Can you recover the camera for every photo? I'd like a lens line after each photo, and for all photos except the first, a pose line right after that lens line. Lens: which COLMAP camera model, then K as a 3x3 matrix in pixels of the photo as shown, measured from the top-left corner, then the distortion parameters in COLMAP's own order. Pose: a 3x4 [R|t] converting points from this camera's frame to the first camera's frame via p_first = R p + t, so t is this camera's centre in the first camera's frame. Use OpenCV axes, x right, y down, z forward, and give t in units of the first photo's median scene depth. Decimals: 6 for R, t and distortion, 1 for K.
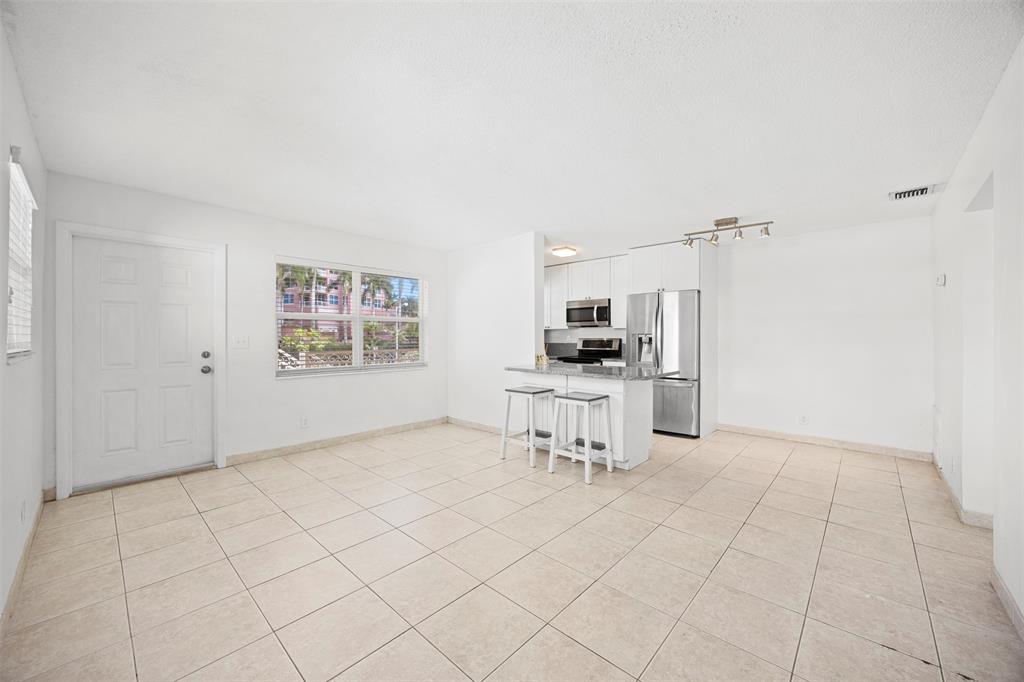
lens RADIAL K [[395.1, 0, 520.9], [0, 395.1, 336.8], [0, 0, 1]] dist [-0.001487, -0.000729]
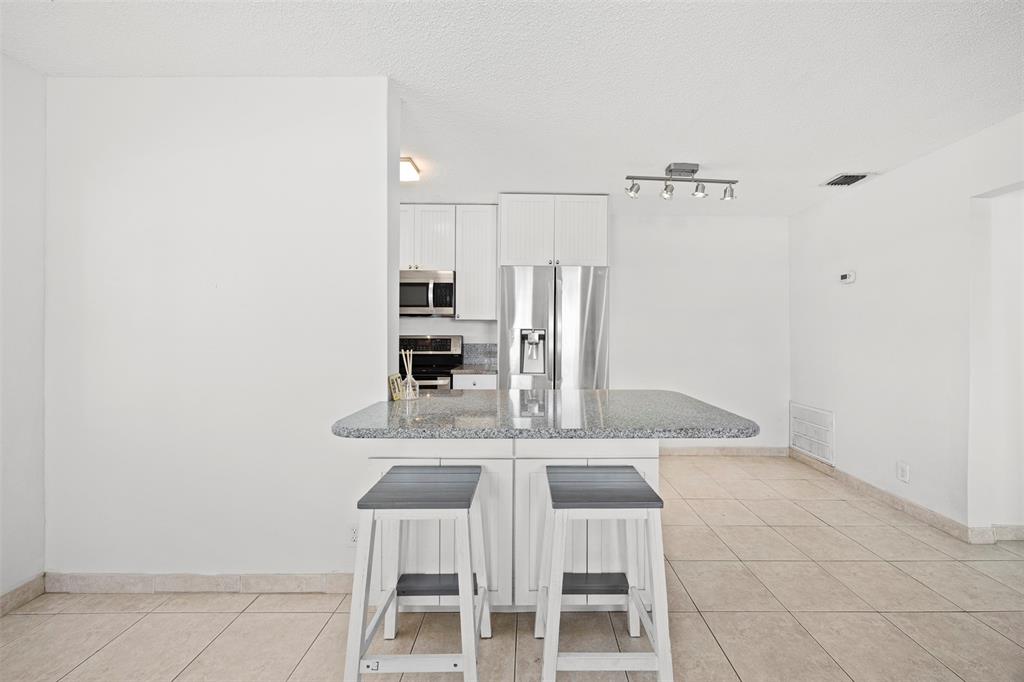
lens RADIAL K [[395.1, 0, 527.9], [0, 395.1, 332.3], [0, 0, 1]] dist [-0.001487, -0.000729]
pose [[0.738583, 0.001660, 0.674161, -0.142206], [-0.002897, 0.999996, 0.000711, -0.003468], [-0.674157, -0.002479, 0.738584, 0.634413]]
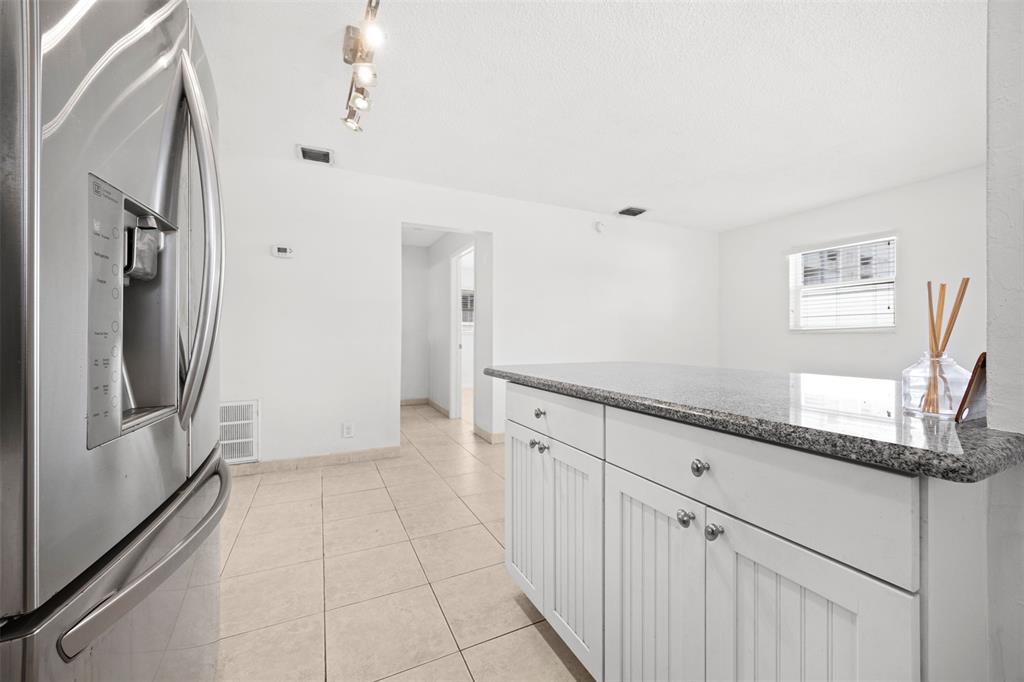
lens RADIAL K [[395.1, 0, 511.8], [0, 395.1, 336.8], [0, 0, 1]] dist [-0.001487, -0.000729]
pose [[-0.926163, -0.004519, 0.377096, 0.171737], [-0.003804, 0.999989, 0.002640, 0.041631], [-0.377104, 0.001010, -0.926171, 1.294514]]
